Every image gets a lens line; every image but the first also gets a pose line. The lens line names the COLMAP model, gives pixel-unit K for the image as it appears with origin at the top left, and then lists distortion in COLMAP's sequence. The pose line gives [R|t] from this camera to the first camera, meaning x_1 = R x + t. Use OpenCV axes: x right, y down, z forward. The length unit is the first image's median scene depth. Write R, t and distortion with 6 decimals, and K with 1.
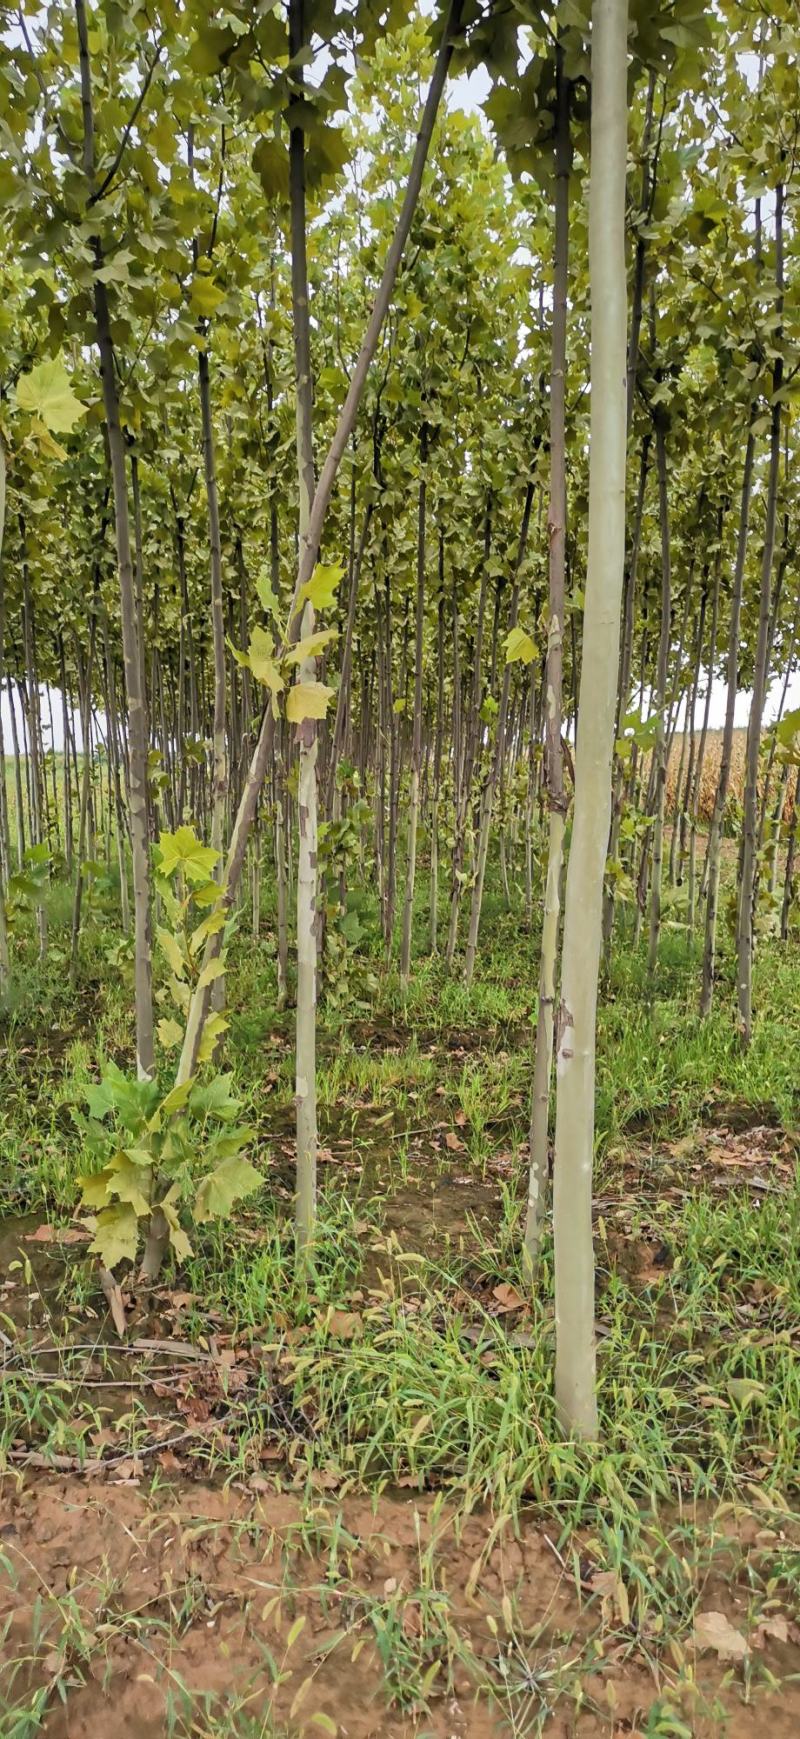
lens RADIAL K [[1372.7, 0, 400.0], [0, 1372.7, 869.5], [0, 0, 1]] dist [0.014723, 0.003506]
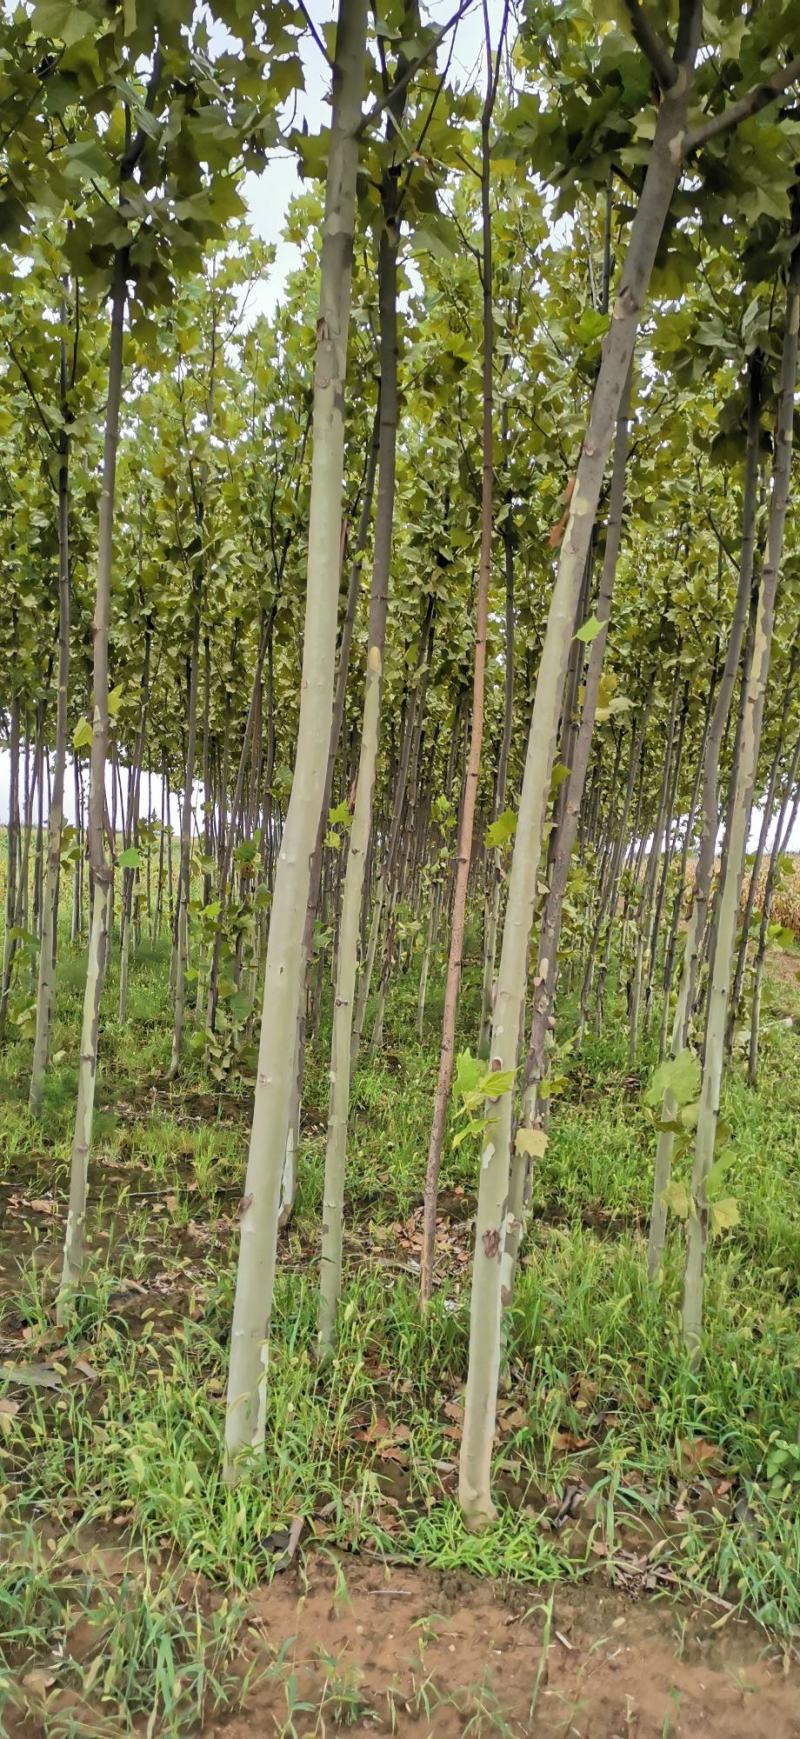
lens RADIAL K [[1372.7, 0, 400.0], [0, 1372.7, 869.5], [0, 0, 1]] dist [0.014723, 0.003506]
pose [[0.990069, 0.060663, -0.126823, 0.226286], [-0.069624, 0.995290, -0.067458, 0.001193], [0.122133, 0.075618, 0.989629, -0.028048]]
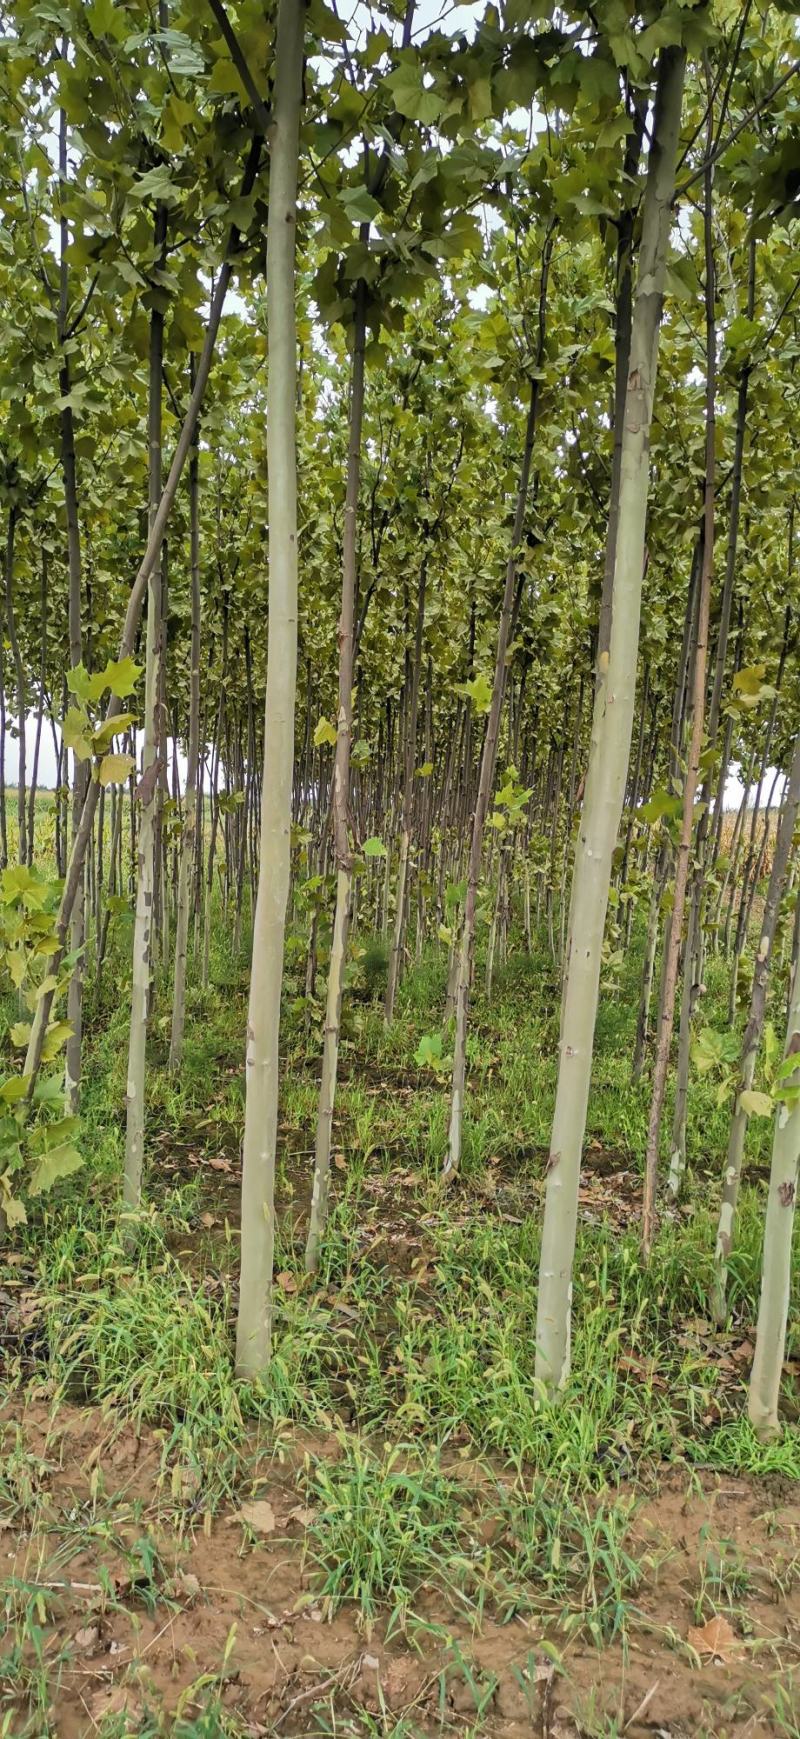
lens RADIAL K [[1372.7, 0, 400.0], [0, 1372.7, 869.5], [0, 0, 1]] dist [0.014723, 0.003506]
pose [[0.992033, 0.057579, -0.112049, 0.140454], [-0.062089, 0.997378, -0.037180, -0.000952], [0.109614, 0.043841, 0.993007, -0.082276]]
